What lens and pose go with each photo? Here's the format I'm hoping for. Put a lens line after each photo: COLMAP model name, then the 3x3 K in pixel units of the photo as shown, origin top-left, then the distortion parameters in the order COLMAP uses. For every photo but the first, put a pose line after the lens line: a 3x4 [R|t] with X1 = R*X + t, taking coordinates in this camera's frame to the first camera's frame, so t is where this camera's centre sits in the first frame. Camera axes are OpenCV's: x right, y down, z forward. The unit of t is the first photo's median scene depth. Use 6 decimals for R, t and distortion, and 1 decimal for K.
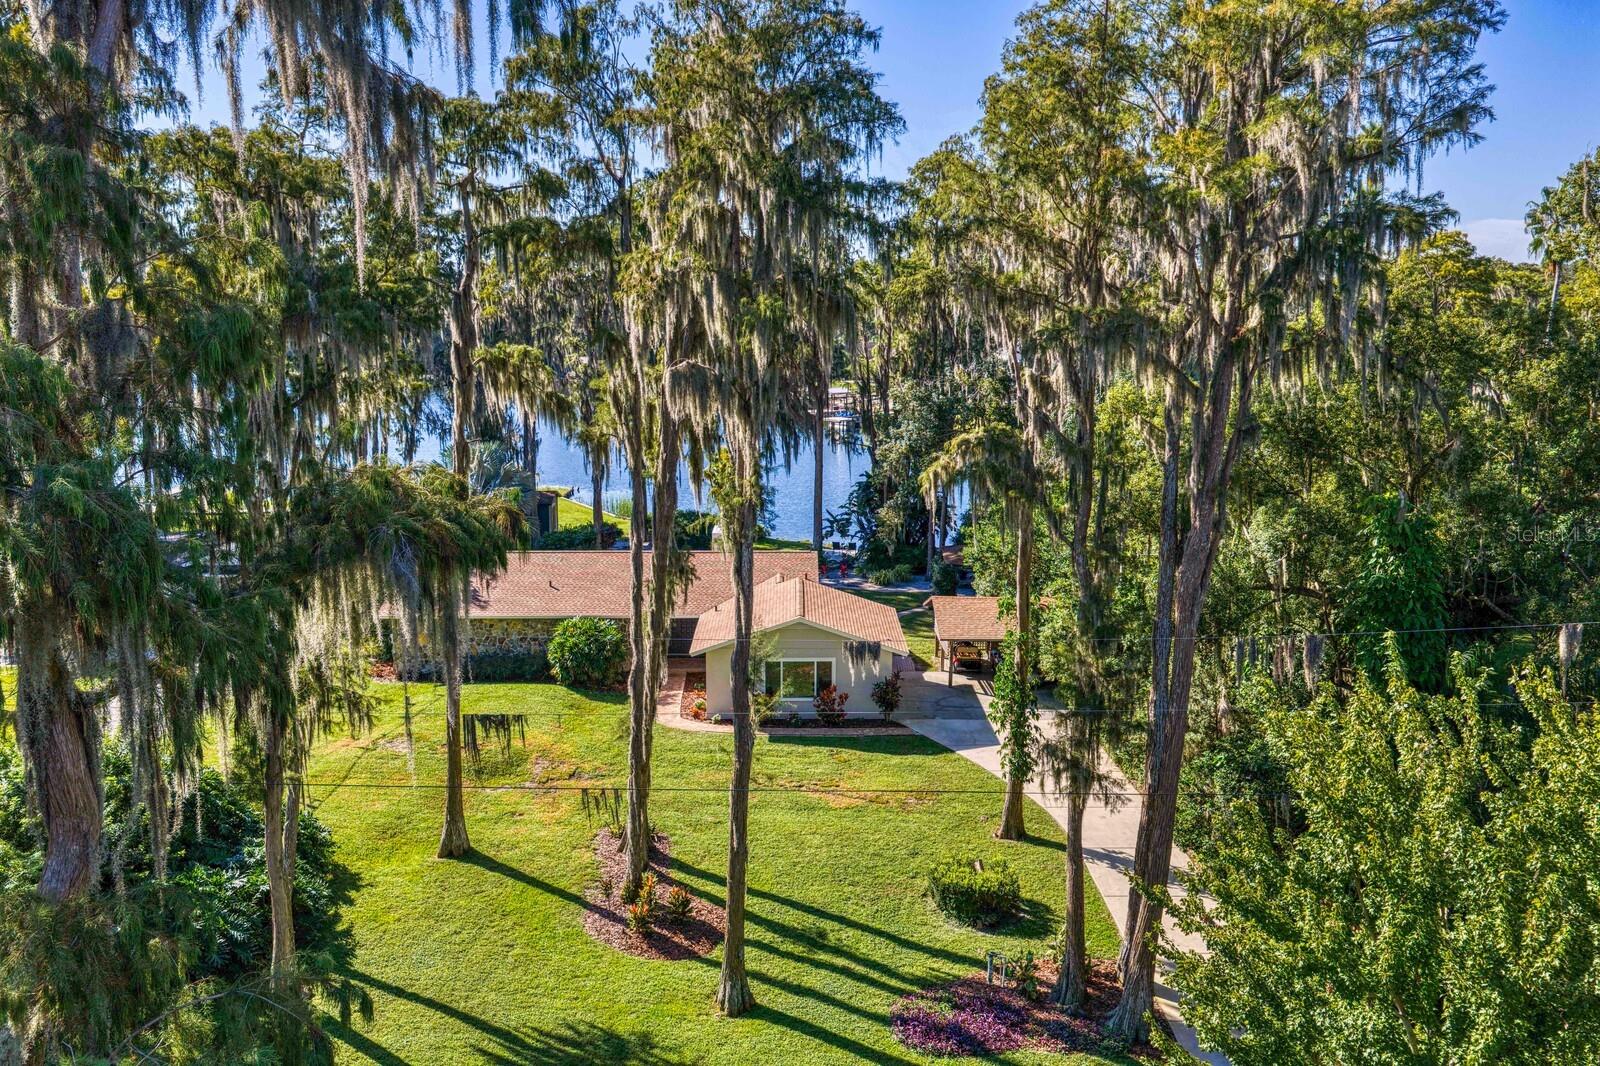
lens RADIAL K [[1304.2, 0, 803.7], [0, 1304.2, 531.5], [0, 0, 1]] dist [0.062657, -0.107611]
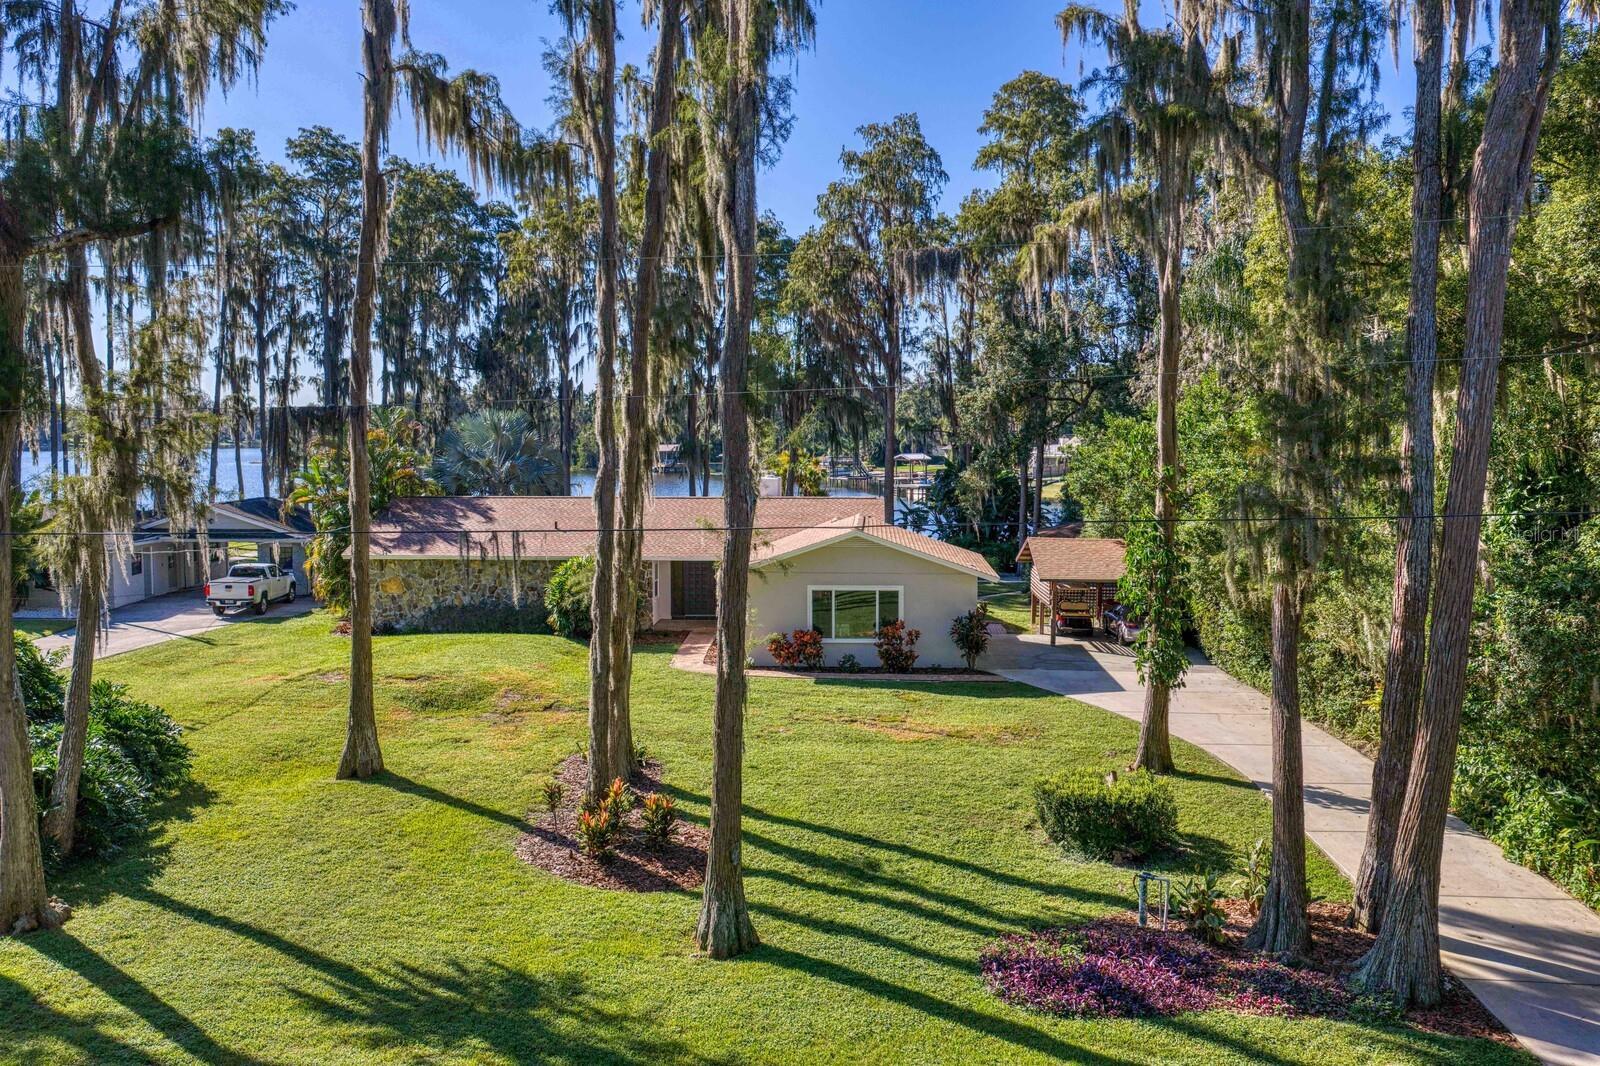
lens RADIAL K [[1304.2, 0, 803.7], [0, 1304.2, 531.5], [0, 0, 1]] dist [0.062657, -0.107611]
pose [[0.998035, 0.001042, -0.062644, 0.020605], [-0.007040, 0.995394, -0.095611, 0.207217], [0.062255, 0.095864, 0.993446, 0.340402]]
